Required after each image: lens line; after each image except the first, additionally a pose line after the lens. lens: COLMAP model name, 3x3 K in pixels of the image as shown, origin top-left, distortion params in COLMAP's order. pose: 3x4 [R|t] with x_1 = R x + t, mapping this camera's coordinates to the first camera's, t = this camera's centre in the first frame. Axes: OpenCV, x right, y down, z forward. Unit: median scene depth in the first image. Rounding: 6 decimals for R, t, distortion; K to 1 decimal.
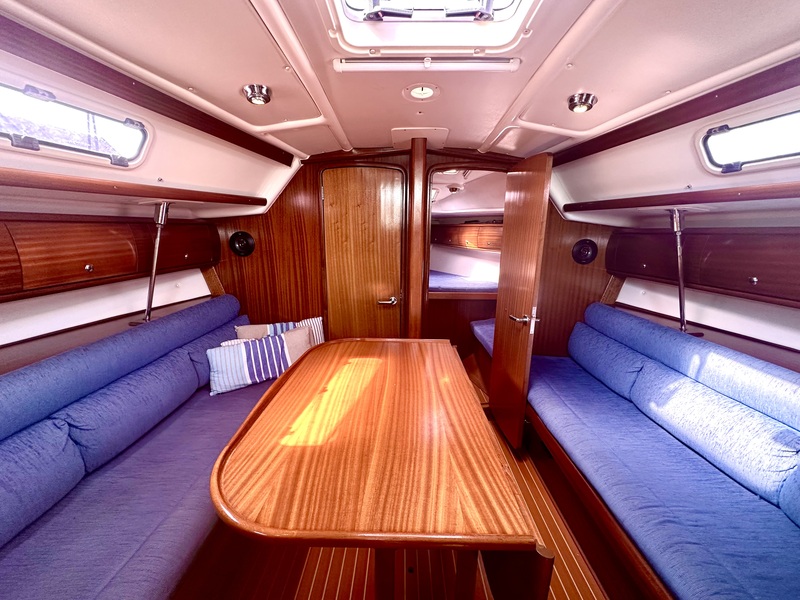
lens RADIAL K [[319.7, 0, 400.0], [0, 319.7, 300.0], [0, 0, 1]] dist [-0.003313, 0.000364]
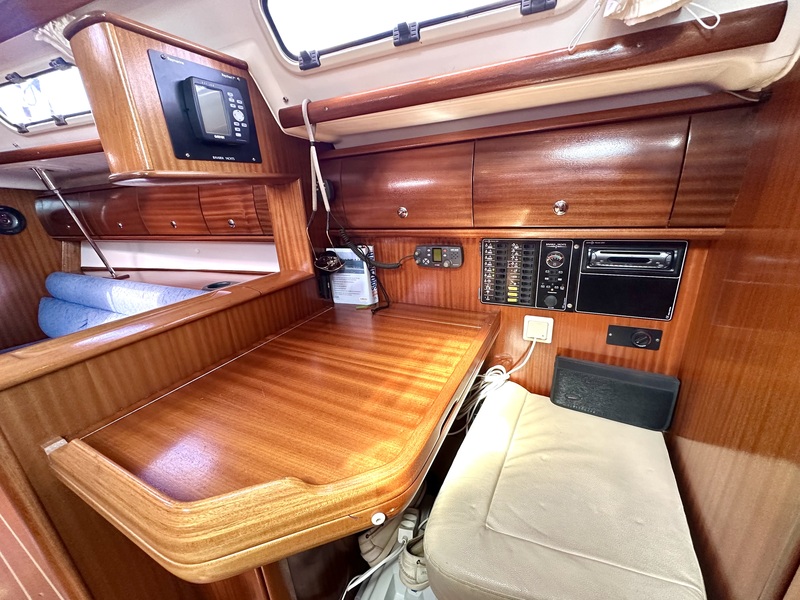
lens RADIAL K [[319.7, 0, 400.0], [0, 319.7, 300.0], [0, 0, 1]] dist [-0.003313, 0.000364]
pose [[0.455486, -0.316217, 0.832189, 0.319287], [0.250424, 0.942554, 0.221088, 0.155963], [-0.854295, 0.107698, 0.508509, -0.415960]]
